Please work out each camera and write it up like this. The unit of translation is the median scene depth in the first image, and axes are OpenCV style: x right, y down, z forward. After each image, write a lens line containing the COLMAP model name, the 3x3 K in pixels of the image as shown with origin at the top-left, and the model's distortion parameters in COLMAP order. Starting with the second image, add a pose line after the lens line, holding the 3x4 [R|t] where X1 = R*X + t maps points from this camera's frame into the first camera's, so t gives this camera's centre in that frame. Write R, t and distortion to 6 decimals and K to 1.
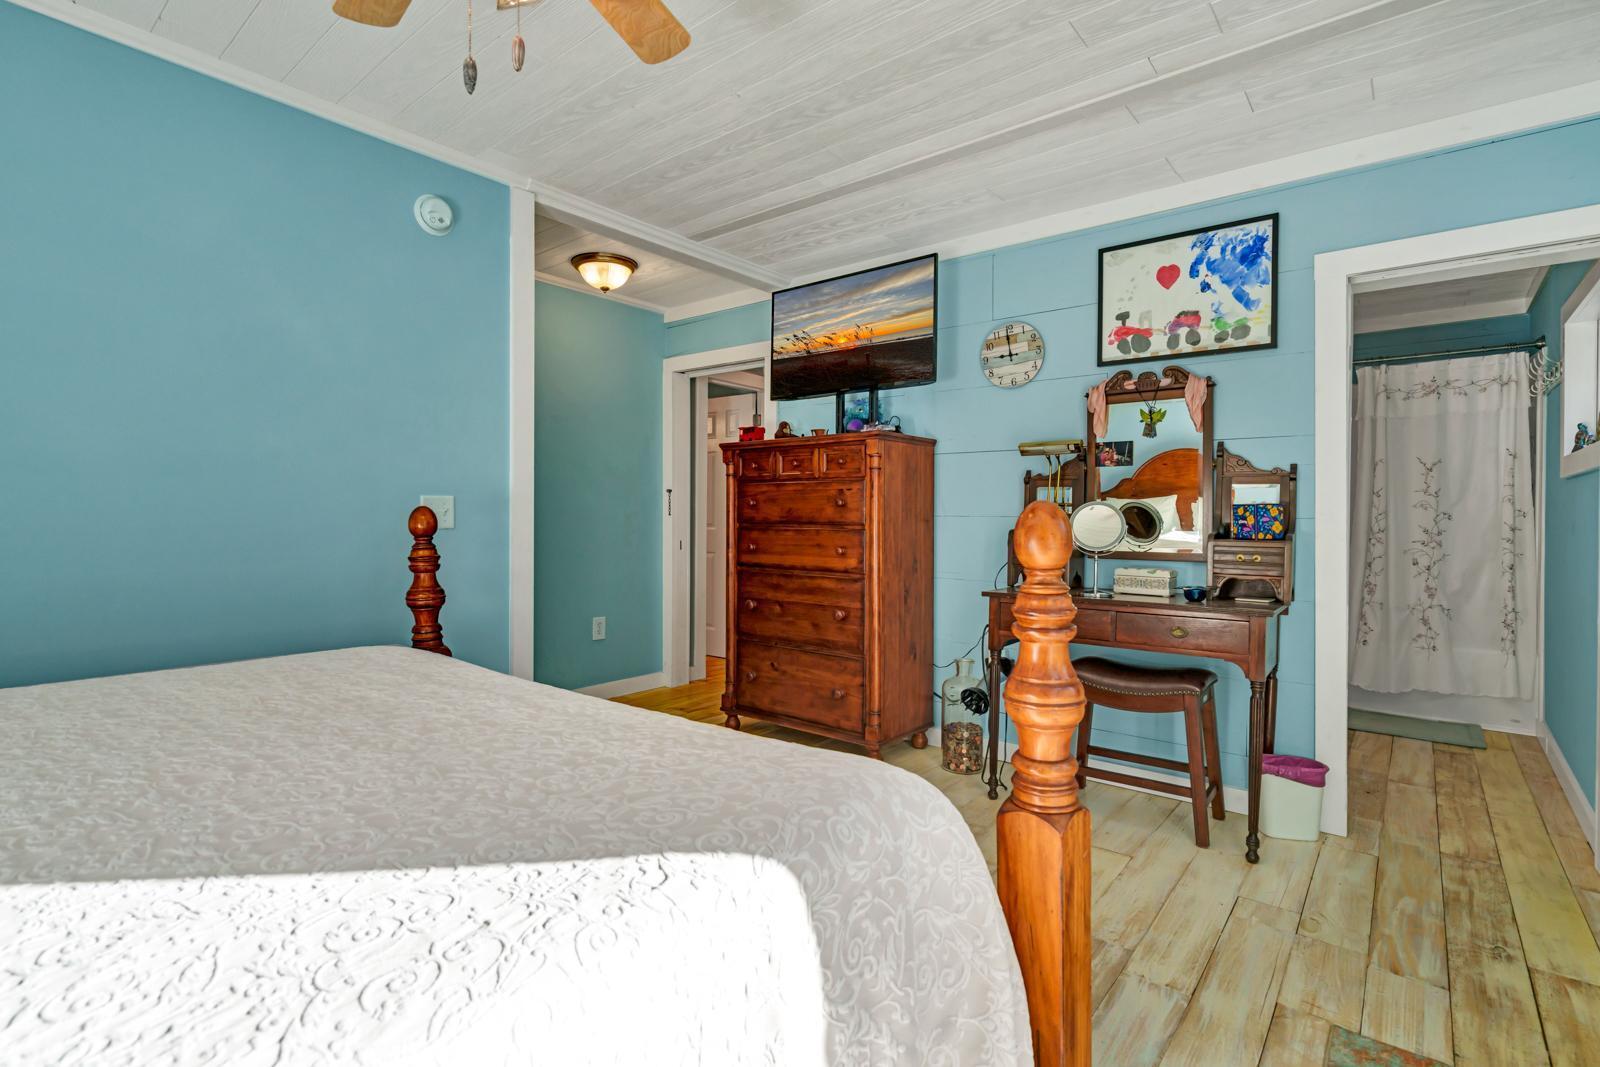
lens RADIAL K [[763.9, 0, 798.7], [0, 763.9, 531.5], [0, 0, 1]] dist [-0.003724, 0.001319]
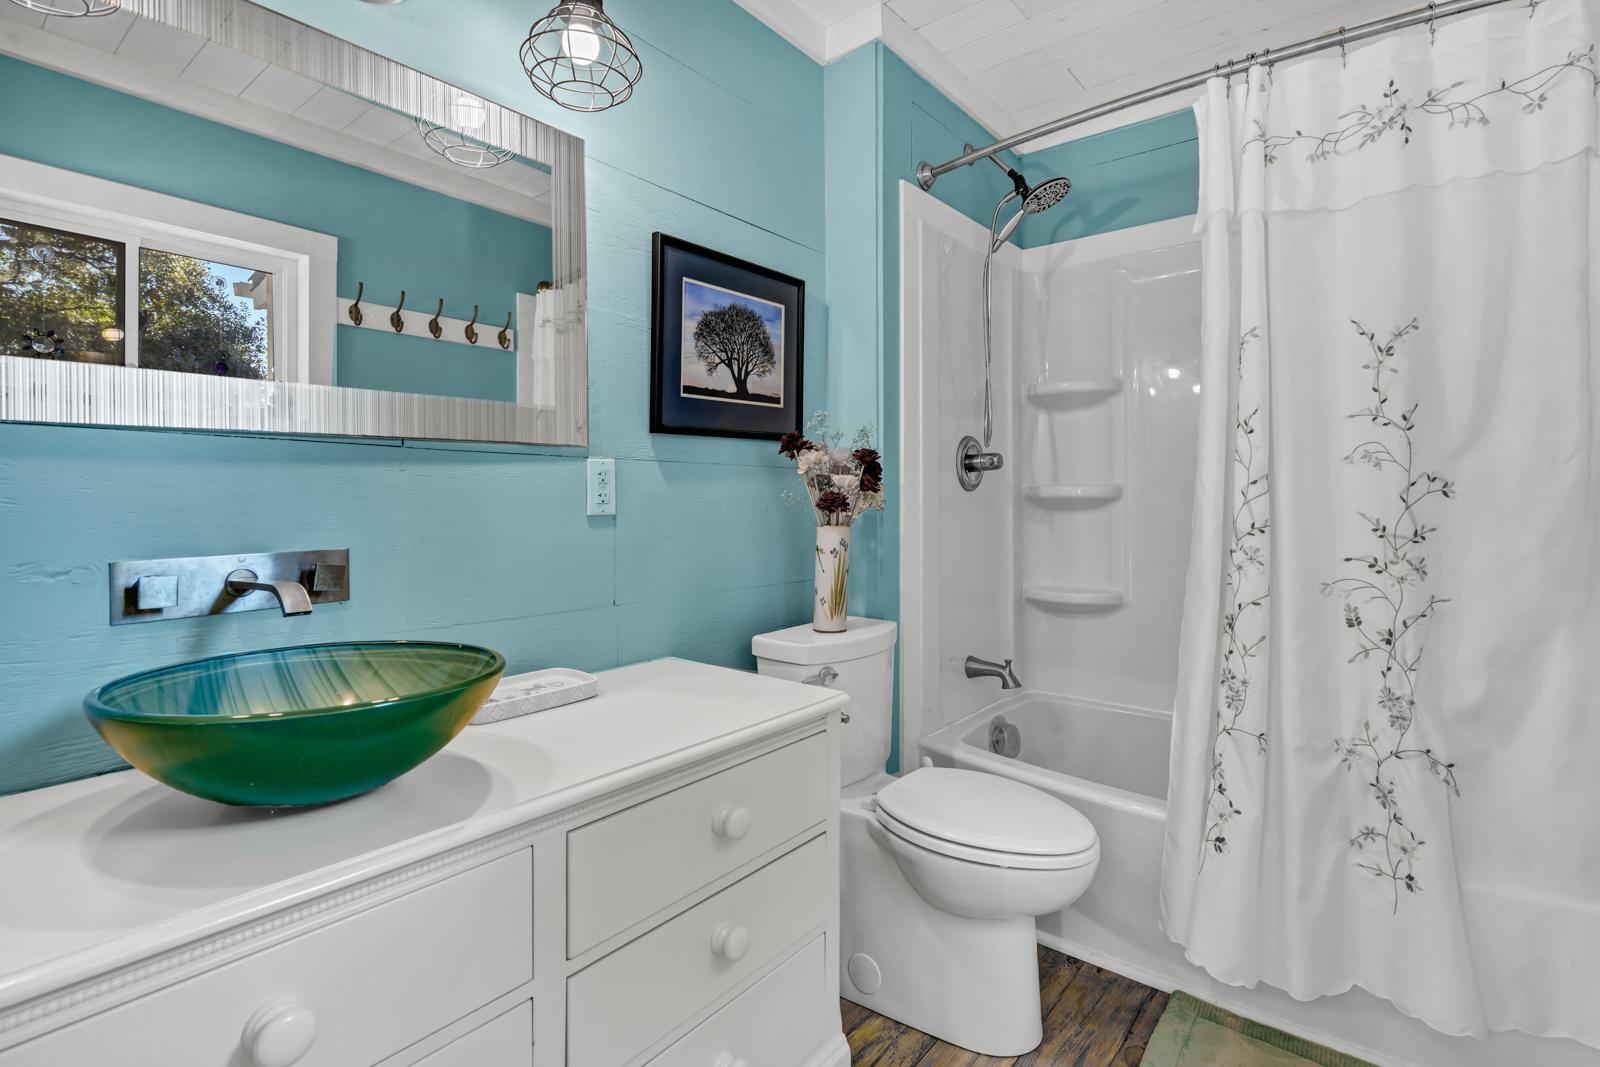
lens RADIAL K [[763.9, 0, 818.3], [0, 763.9, 496.3], [0, 0, 1]] dist [-0.003724, 0.001319]
pose [[0.999936, -0.004508, 0.010387, 0.562575], [0.004764, 0.999683, -0.024731, -0.008288], [-0.010272, 0.024779, 0.999640, 0.654403]]
